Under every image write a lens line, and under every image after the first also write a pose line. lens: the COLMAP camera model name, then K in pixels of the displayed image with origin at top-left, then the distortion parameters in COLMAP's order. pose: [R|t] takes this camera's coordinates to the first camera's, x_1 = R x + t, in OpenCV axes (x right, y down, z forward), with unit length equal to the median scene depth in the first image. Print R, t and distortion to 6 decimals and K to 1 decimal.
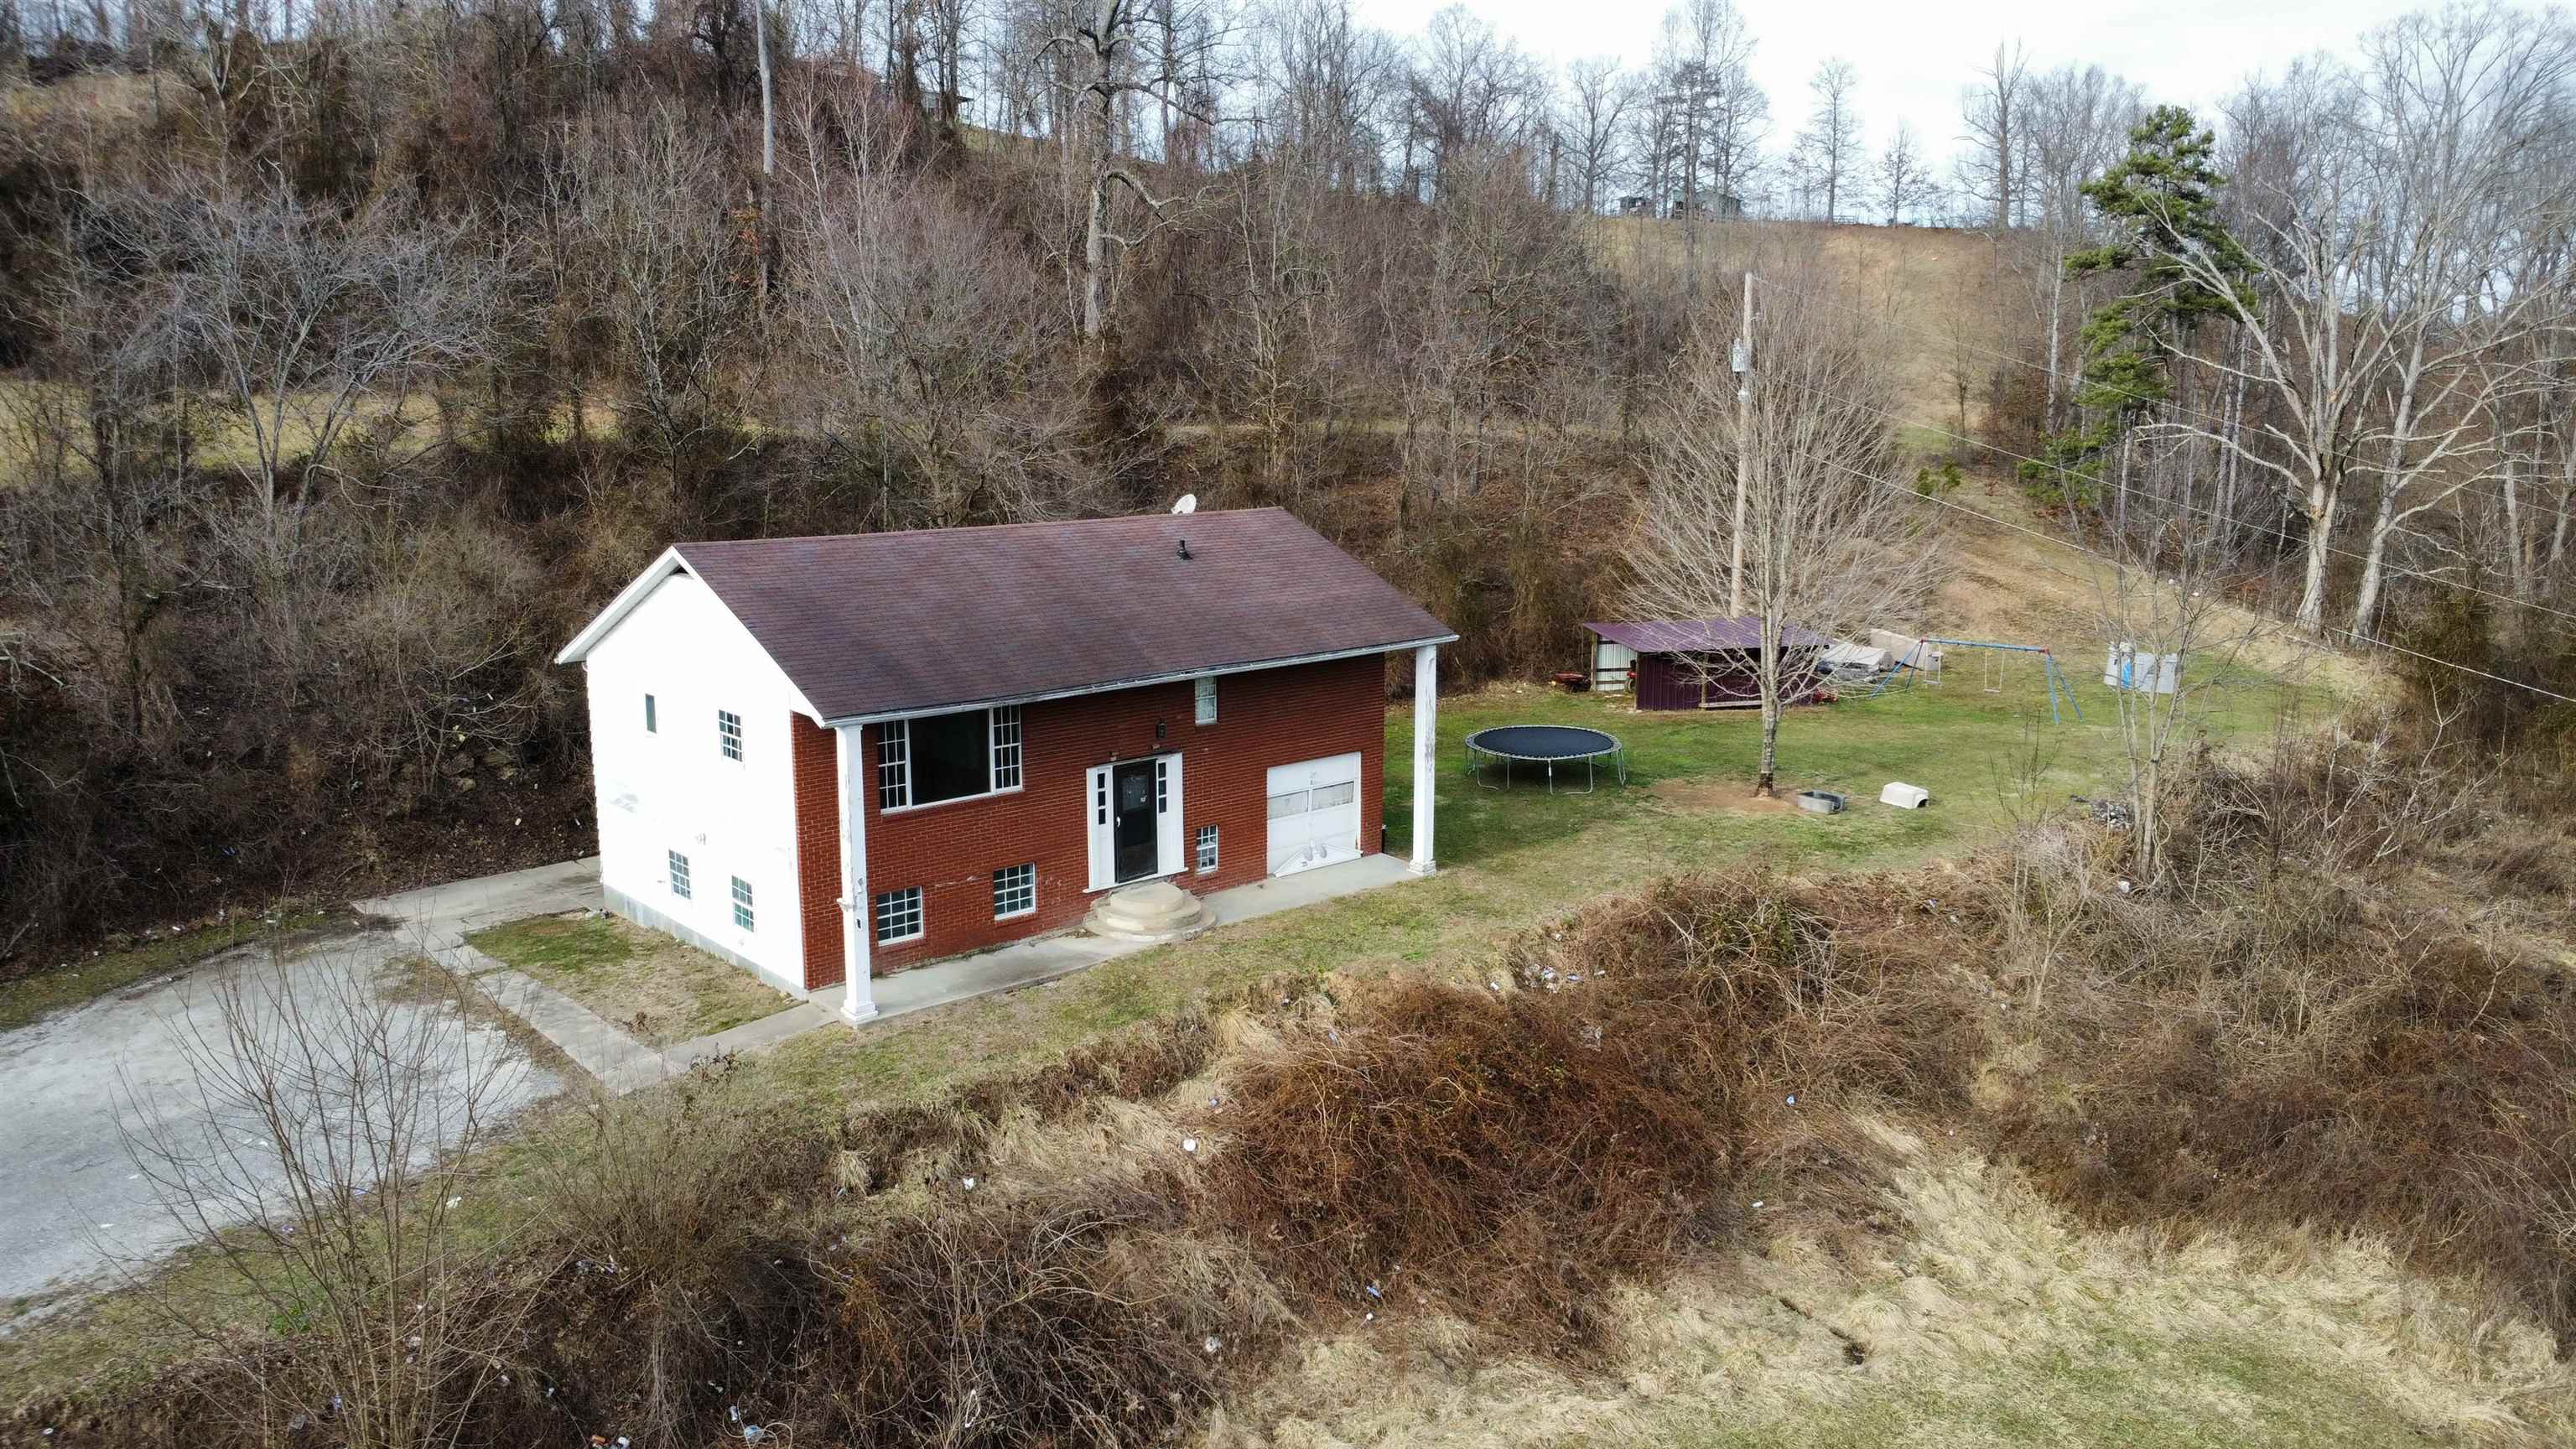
lens RADIAL K [[1880.1, 0, 1277.6], [0, 1880.1, 720.8], [0, 0, 1]] dist [-0.028646, -0.002067]
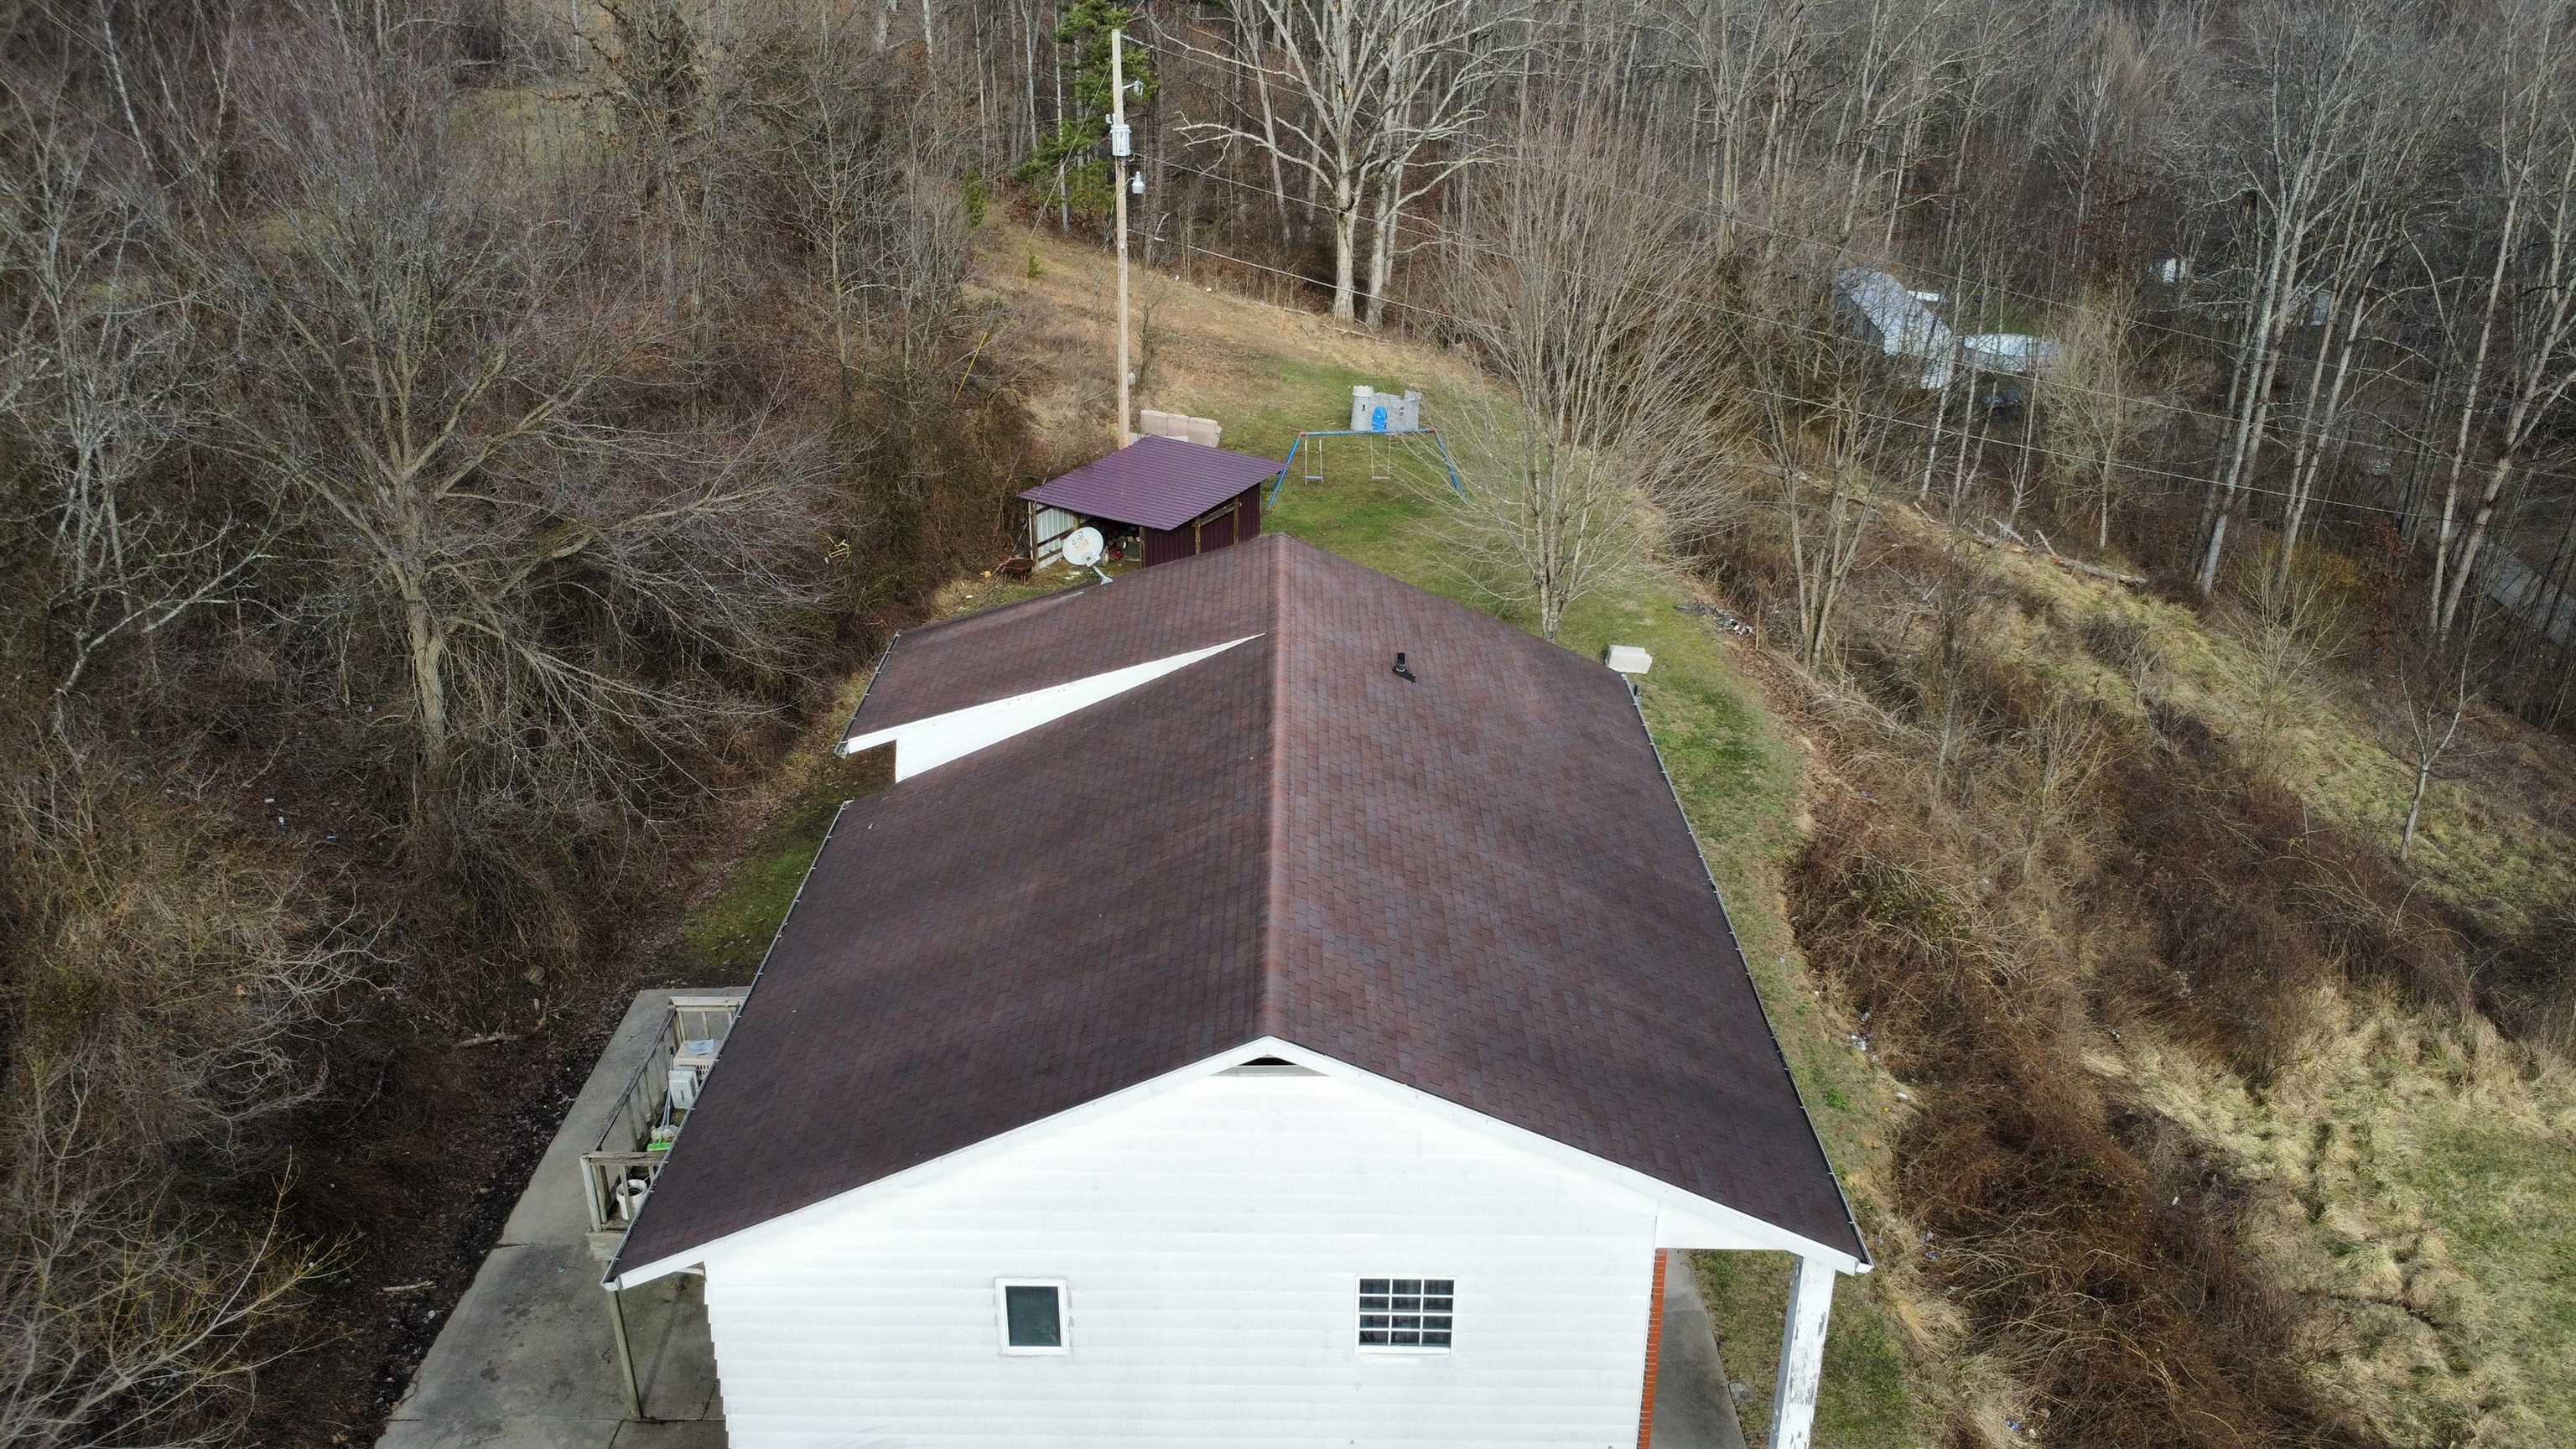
lens RADIAL K [[1906.8, 0, 1279.6], [0, 1906.8, 723.2], [0, 0, 1]] dist [-0.011695, -0.031047]
pose [[0.649589, -0.293386, 0.701398, -0.601462], [0.129195, 0.951724, 0.278443, -0.286774], [-0.749229, -0.090256, 0.656133, 0.634534]]
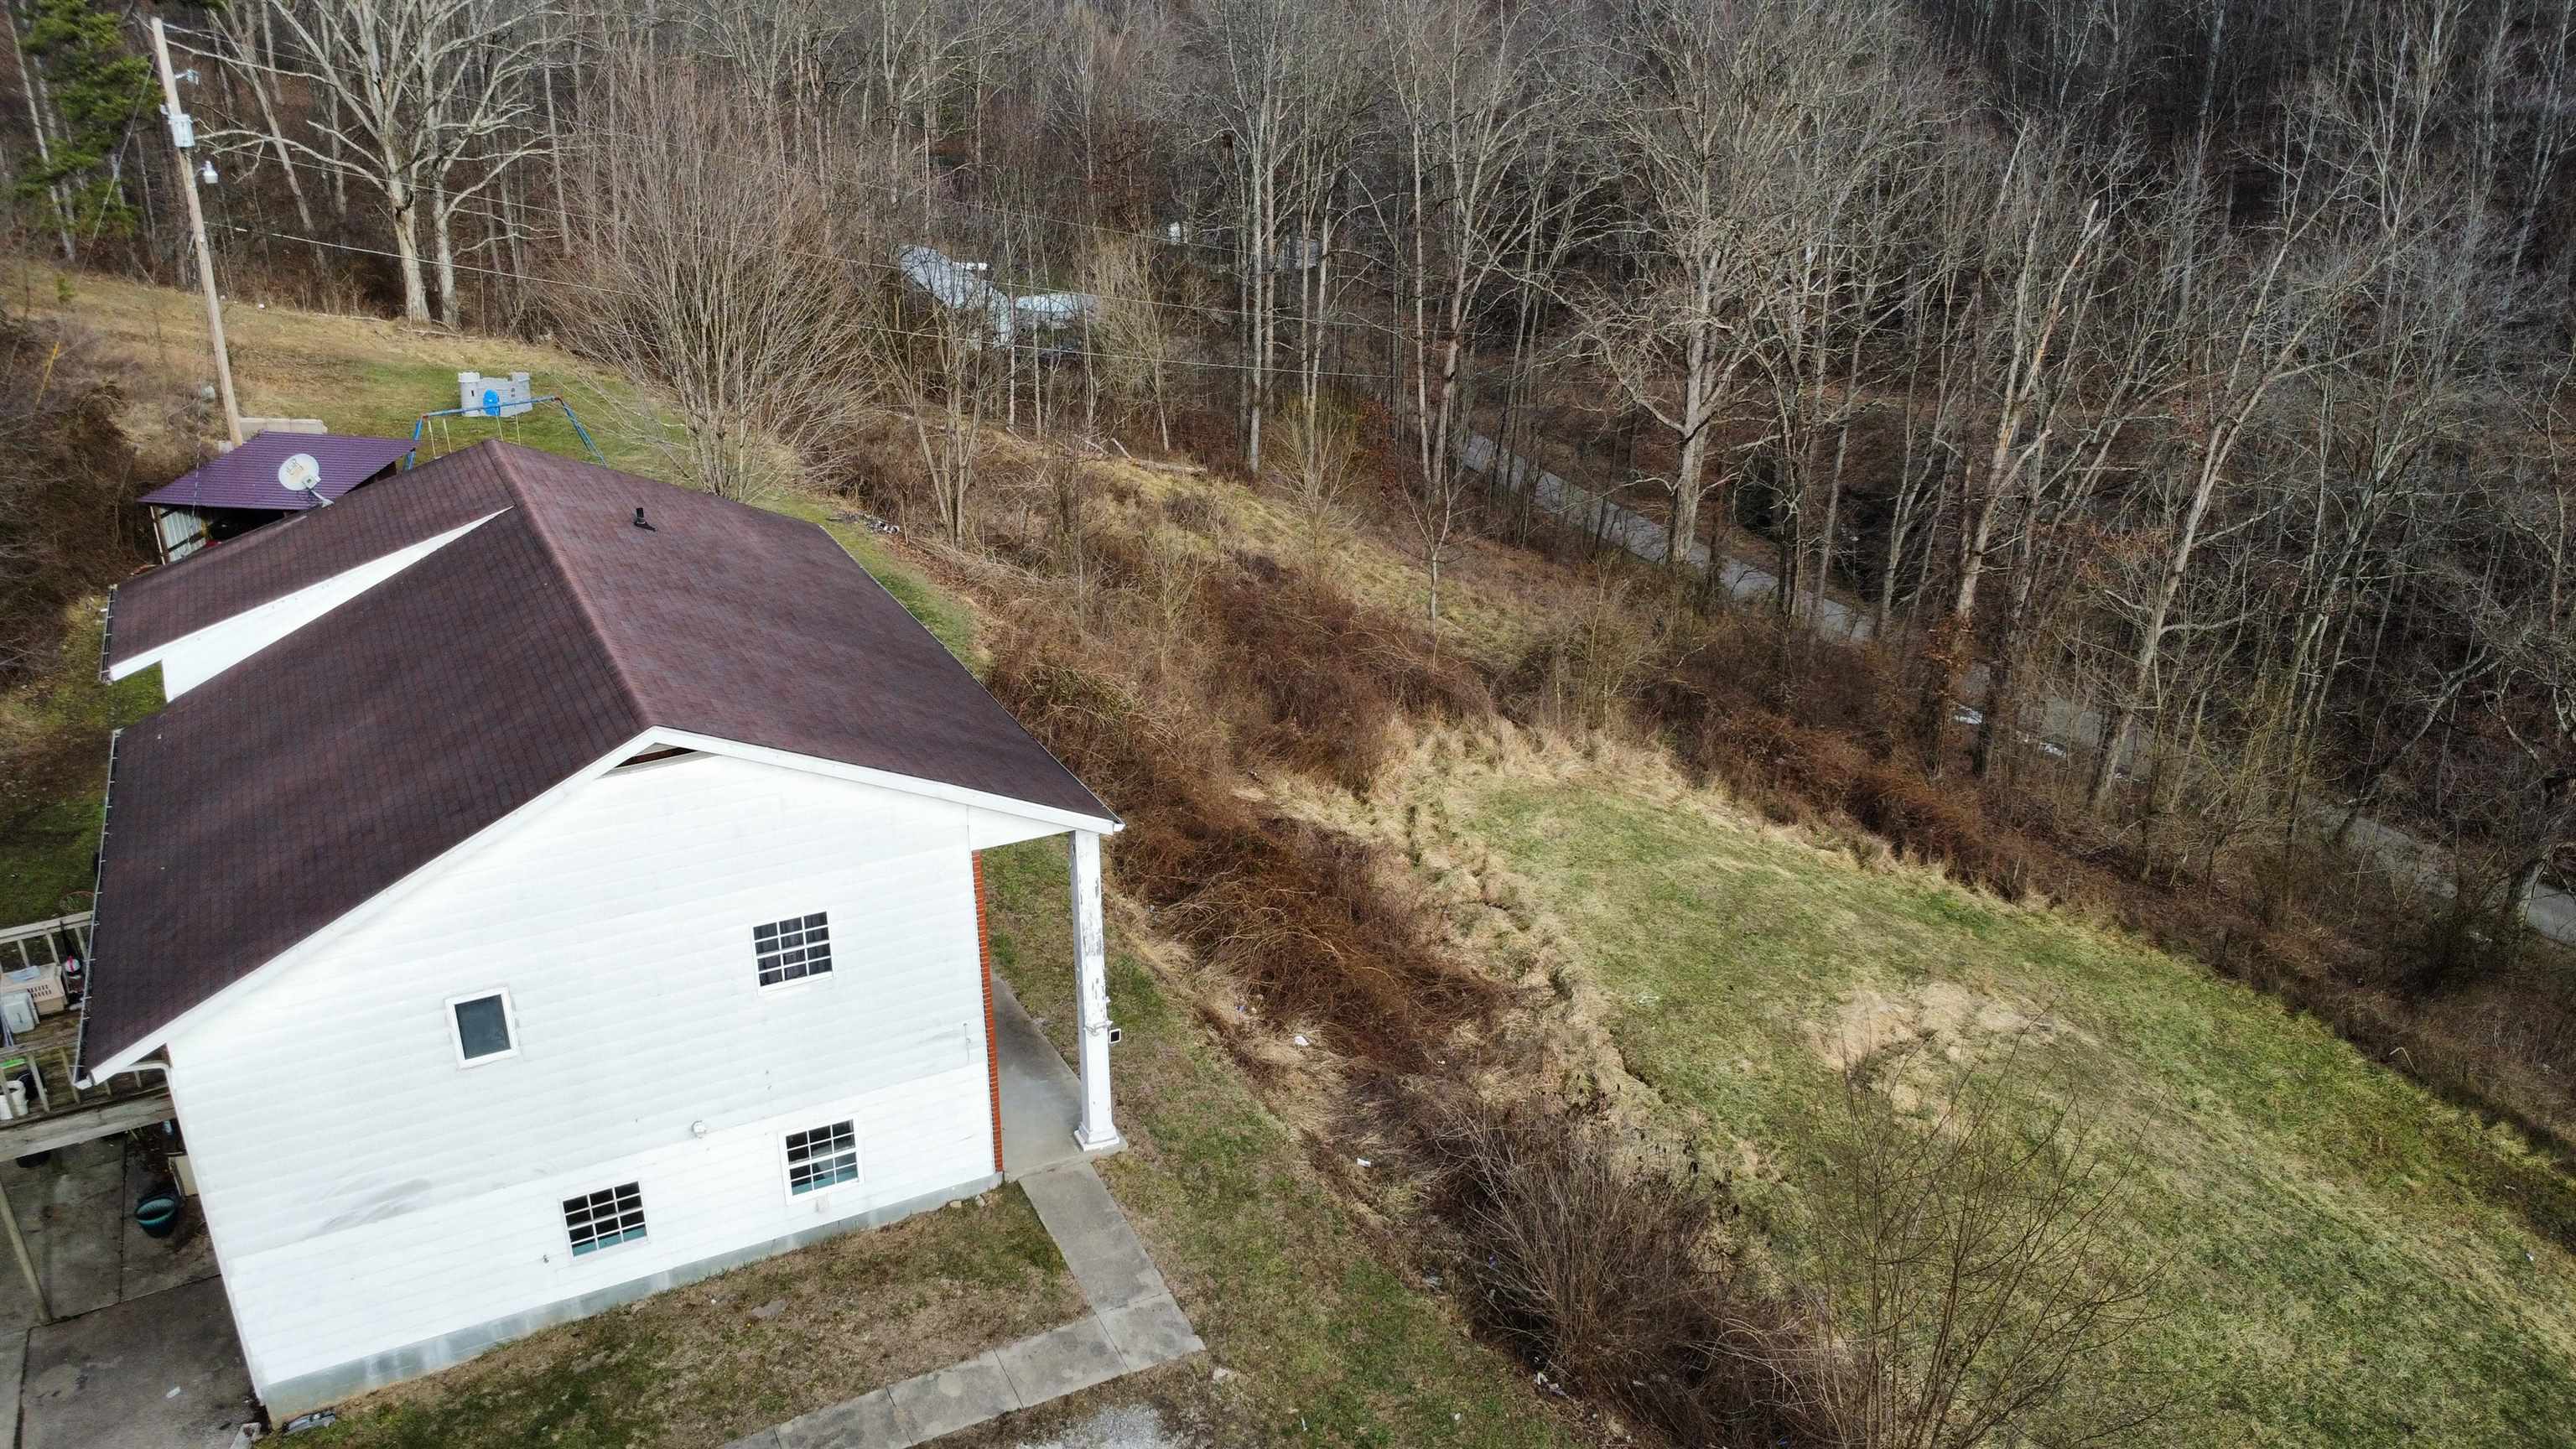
lens RADIAL K [[1906.8, 0, 1279.6], [0, 1906.8, 723.2], [0, 0, 1]] dist [-0.011695, -0.031047]
pose [[0.216055, -0.374380, 0.901754, -0.786334], [0.171527, 0.923757, 0.342419, -0.254889], [-0.961197, 0.080694, 0.263798, 0.593573]]
